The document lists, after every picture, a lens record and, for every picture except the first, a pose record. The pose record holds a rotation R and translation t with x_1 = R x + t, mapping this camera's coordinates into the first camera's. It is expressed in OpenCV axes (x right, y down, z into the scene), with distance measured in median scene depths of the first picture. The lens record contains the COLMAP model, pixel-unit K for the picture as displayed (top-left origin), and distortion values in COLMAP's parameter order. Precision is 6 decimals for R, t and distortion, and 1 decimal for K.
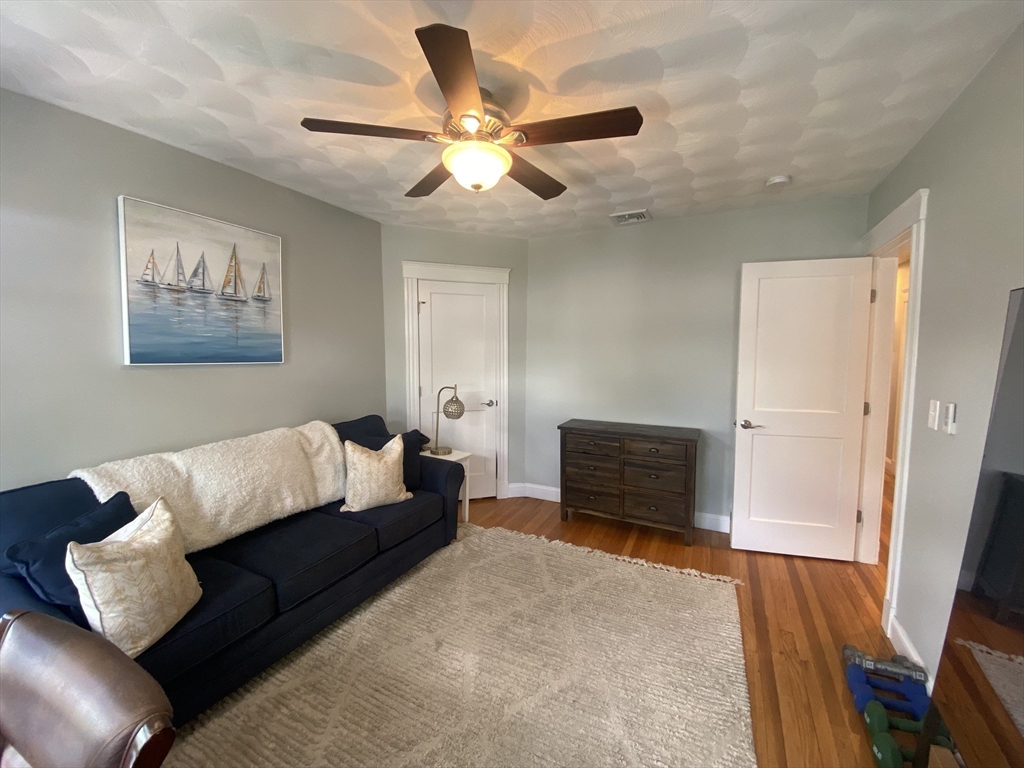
lens RADIAL K [[421.7, 0, 514.8], [0, 421.7, 382.2], [0, 0, 1]] dist [0.022230, -0.021567]
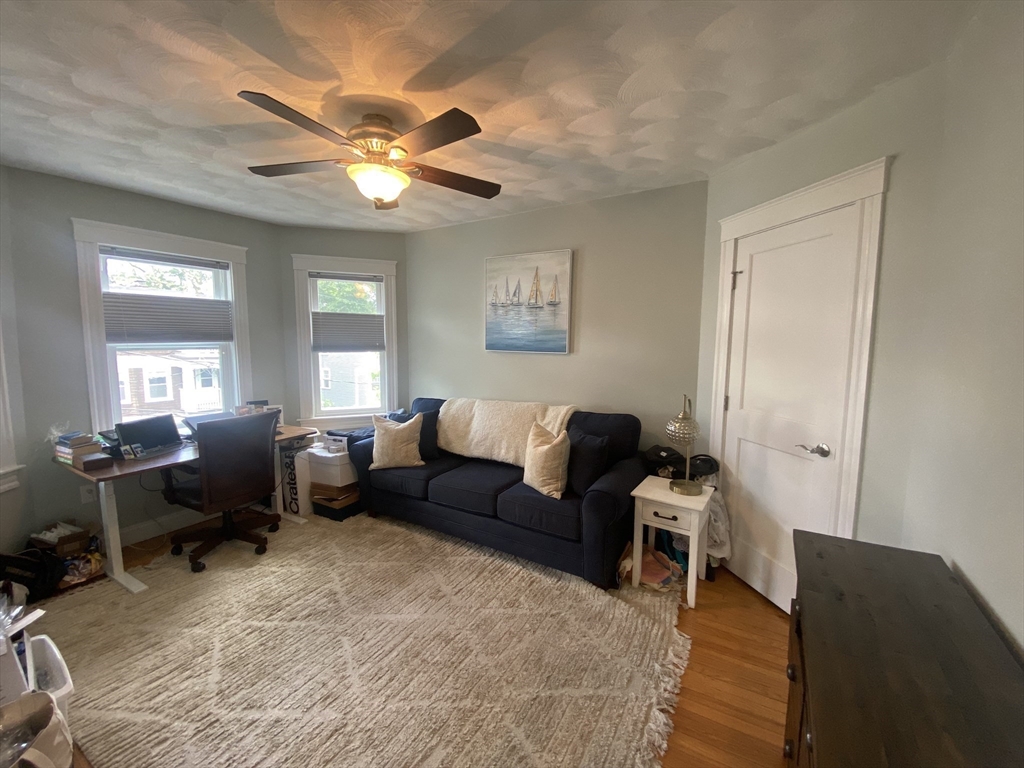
lens RADIAL K [[421.7, 0, 514.8], [0, 421.7, 382.2], [0, 0, 1]] dist [0.022230, -0.021567]
pose [[-0.101421, 0.093112, -0.990477, 0.768151], [-0.077761, 0.991822, 0.101201, -0.084686], [0.991800, 0.087284, -0.093351, 1.102280]]
